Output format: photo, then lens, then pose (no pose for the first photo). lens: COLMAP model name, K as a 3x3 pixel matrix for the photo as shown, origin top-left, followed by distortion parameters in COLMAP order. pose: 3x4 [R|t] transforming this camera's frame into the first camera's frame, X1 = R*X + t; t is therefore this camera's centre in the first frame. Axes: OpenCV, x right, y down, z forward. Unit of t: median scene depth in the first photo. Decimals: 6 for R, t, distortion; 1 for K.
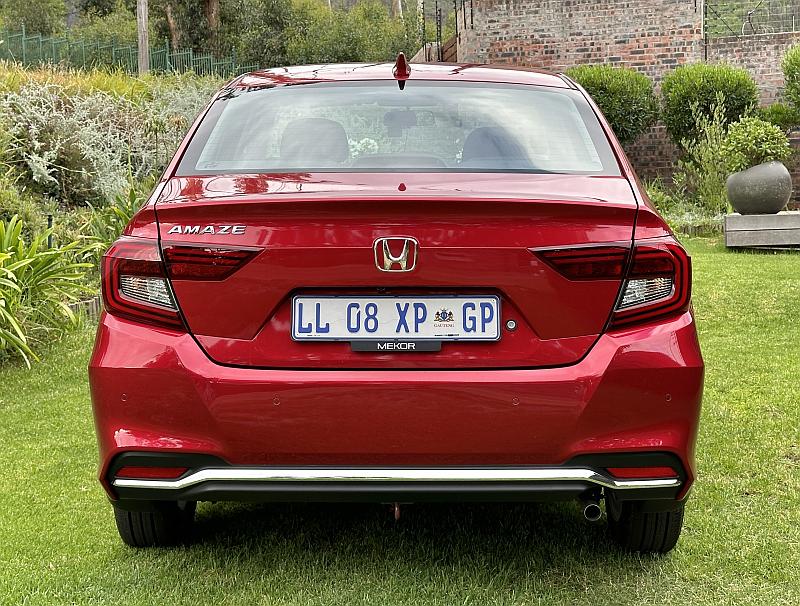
lens RADIAL K [[1308.4, 0, 403.4], [0, 1308.4, 296.8], [0, 0, 1]] dist [0.122727, 0.000000]
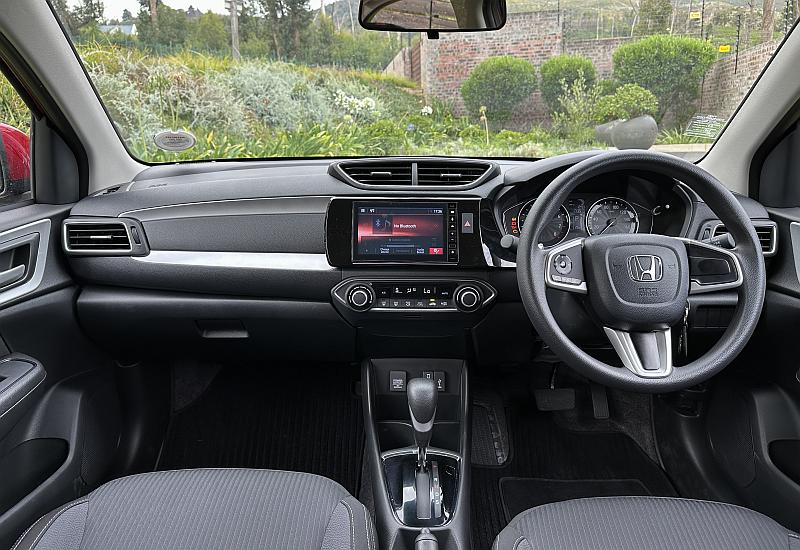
lens RADIAL K [[573.2, 0, 395.7], [0, 573.2, 267.3], [0, 0, 1]] dist [0.003201, -0.002520]
pose [[0.999952, -0.001885, 0.009629, -0.001448], [0.000312, 0.986993, 0.160763, -0.022487], [-0.009807, -0.160753, 0.986946, 0.205364]]
